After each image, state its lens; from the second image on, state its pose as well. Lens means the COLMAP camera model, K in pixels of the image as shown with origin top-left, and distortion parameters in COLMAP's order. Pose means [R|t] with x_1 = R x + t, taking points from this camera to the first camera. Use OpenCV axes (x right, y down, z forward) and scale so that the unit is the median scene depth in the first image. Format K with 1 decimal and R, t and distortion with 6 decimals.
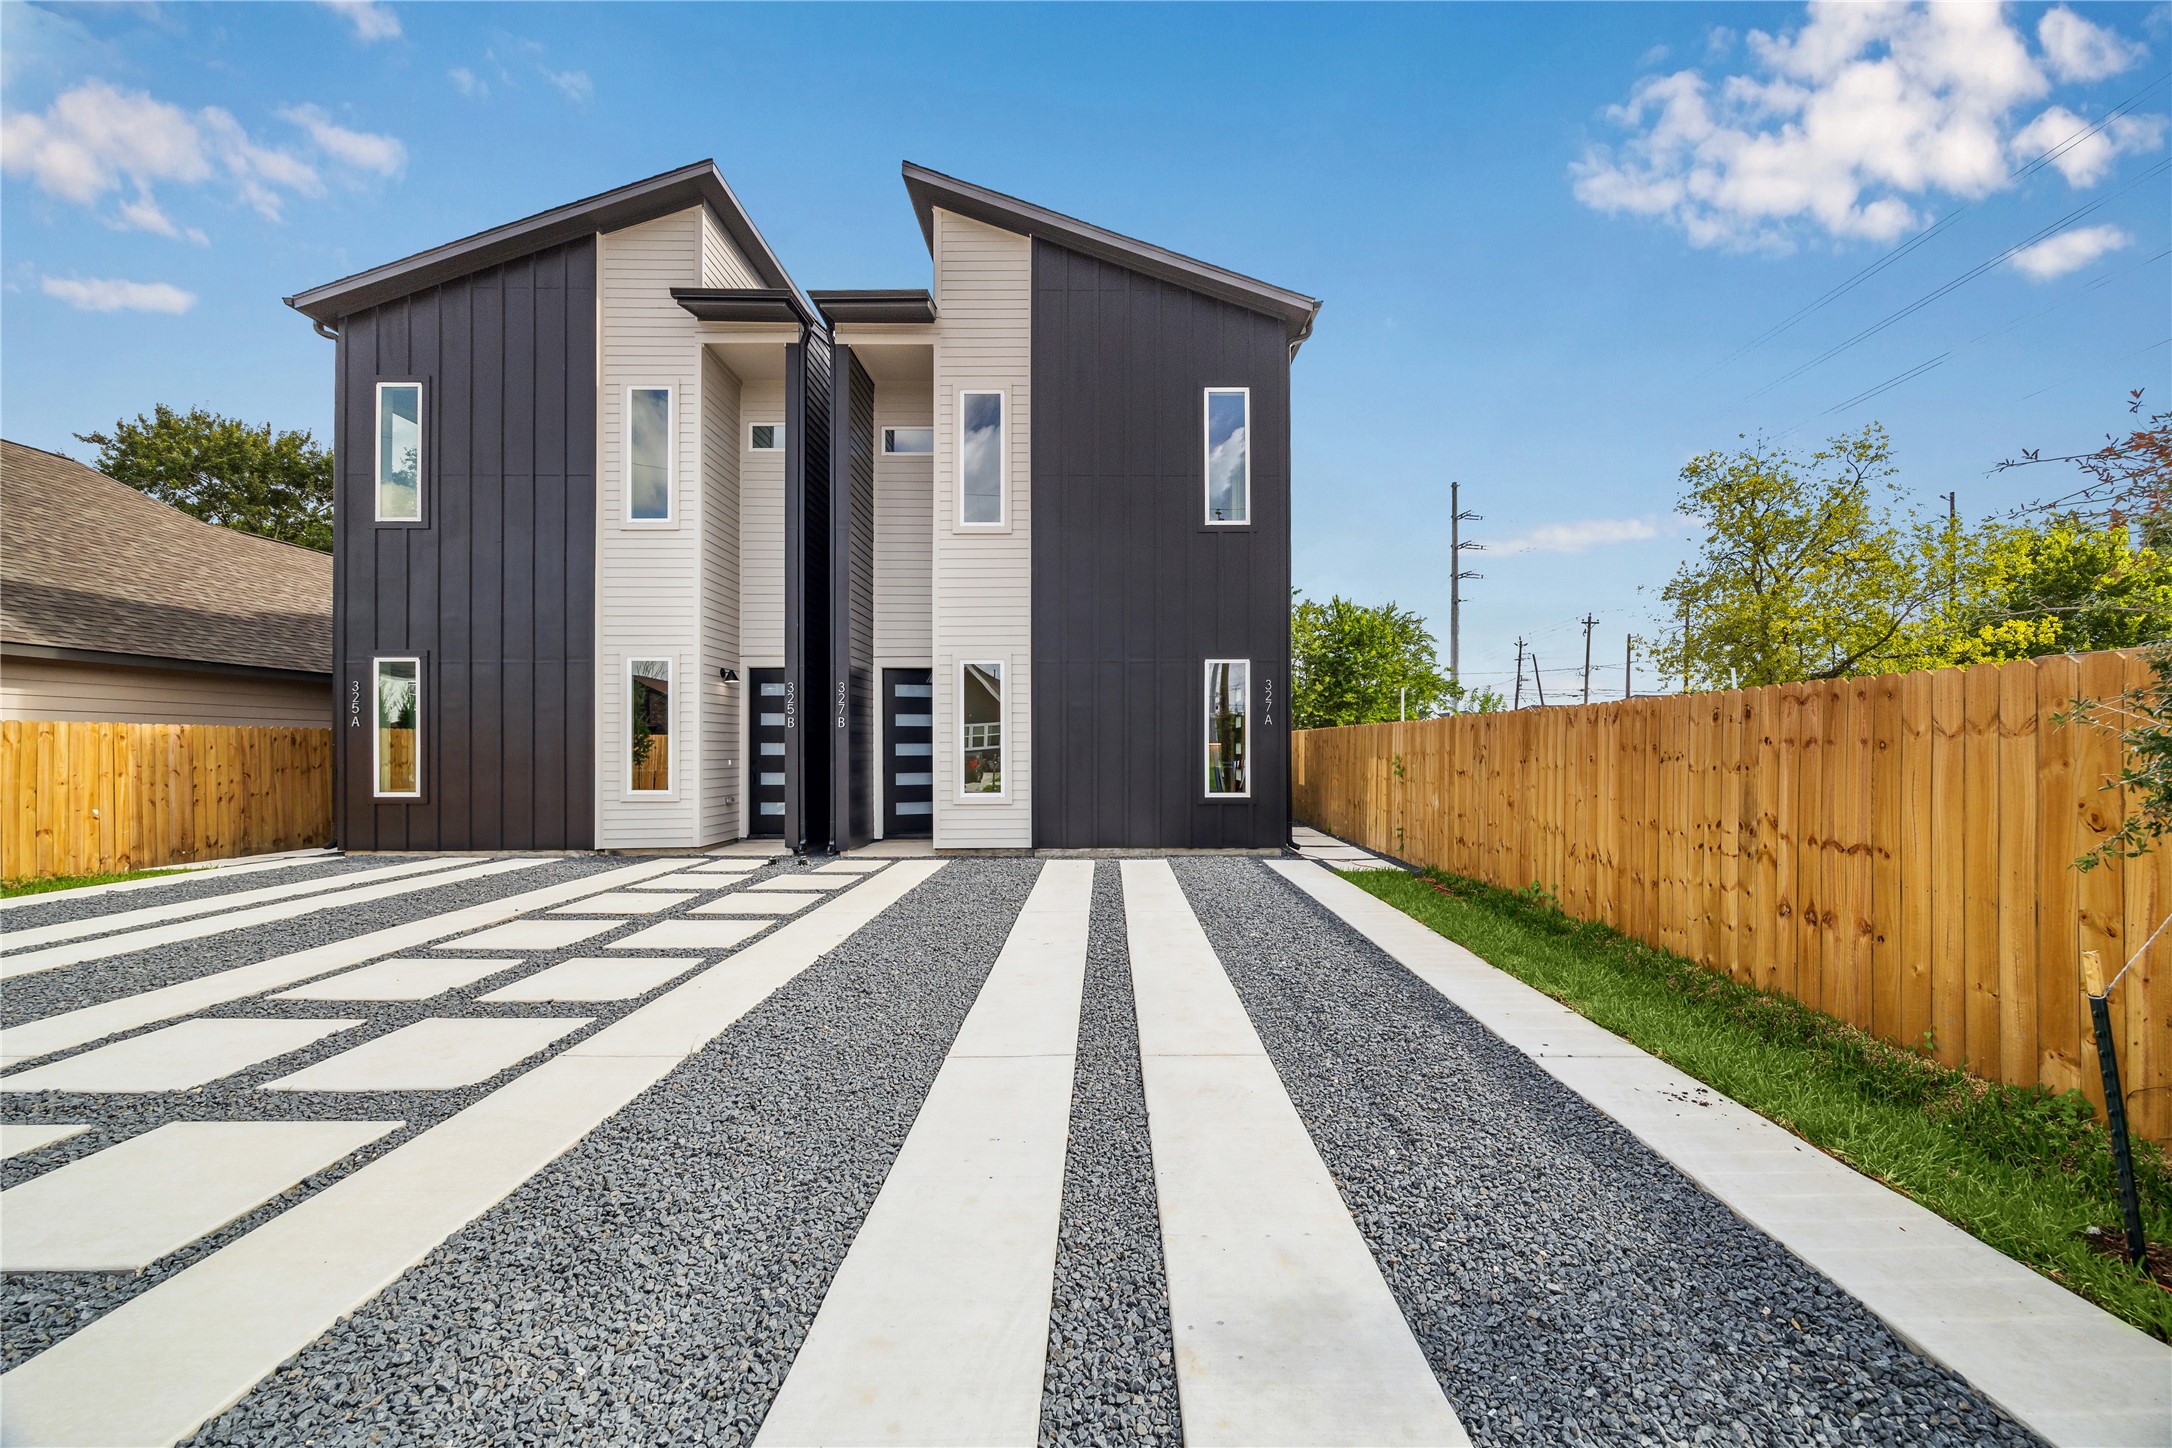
lens RADIAL K [[846.5, 0, 1088.6], [0, 846.5, 721.5], [0, 0, 1]] dist [0.006617, -0.001915]
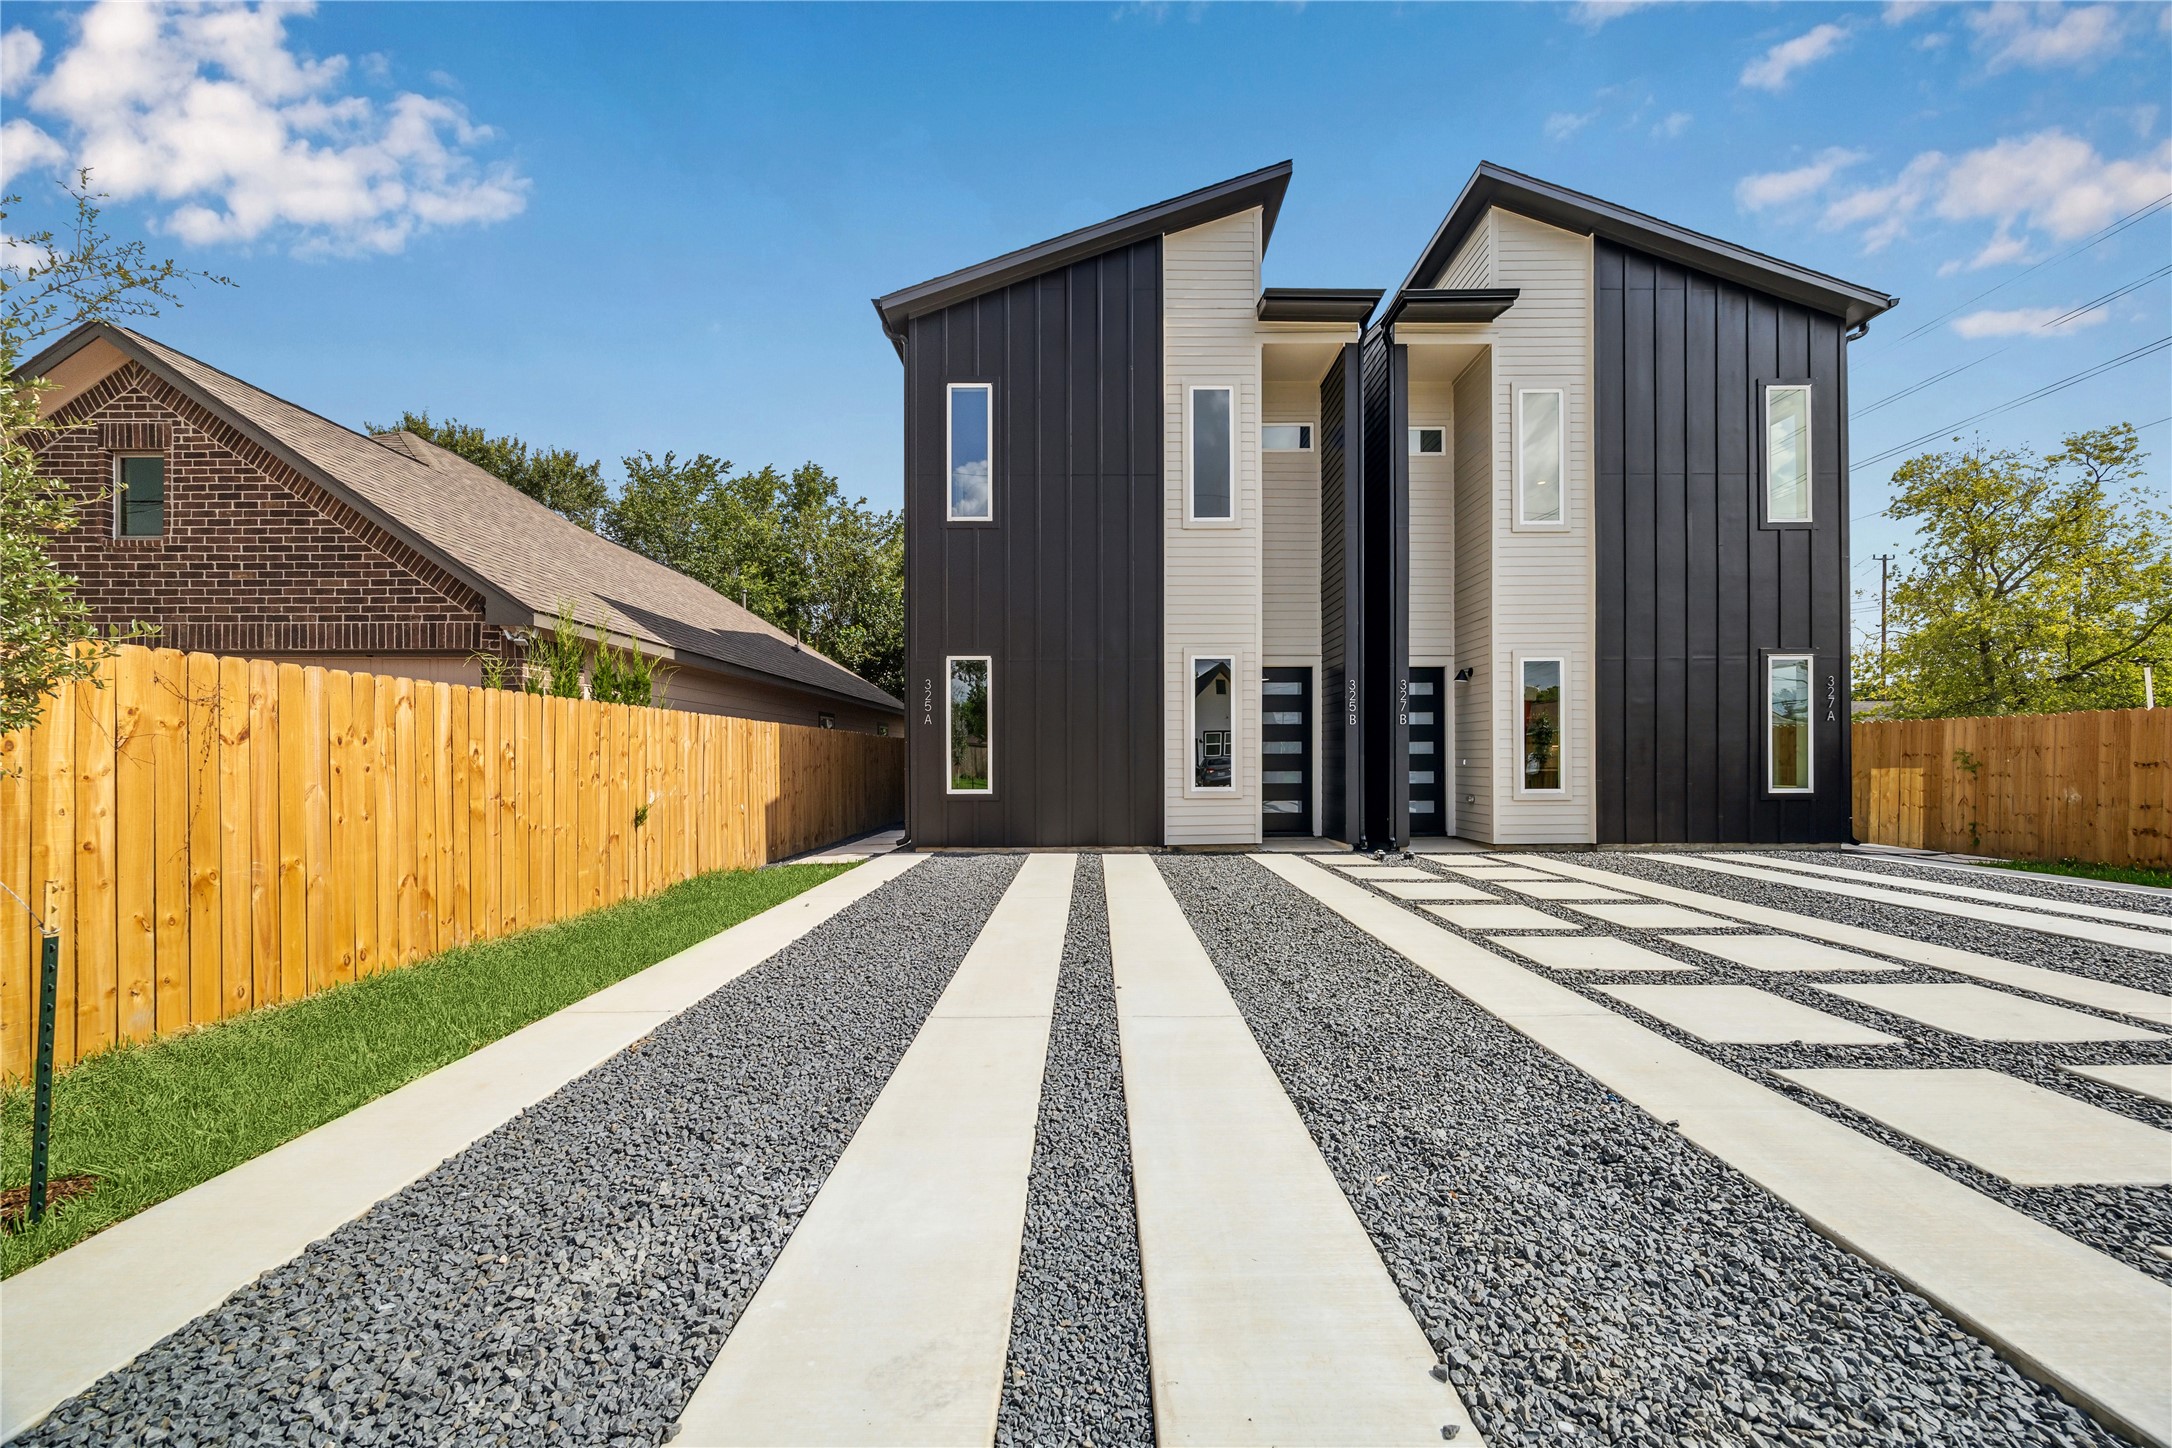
lens RADIAL K [[846.5, 0, 1085.4], [0, 846.5, 730.1], [0, 0, 1]] dist [0.006617, -0.001915]
pose [[0.999990, -0.002495, 0.003648, -0.675707], [0.002452, 0.999928, 0.011718, 0.001227], [-0.003677, -0.011709, 0.999925, -0.010601]]
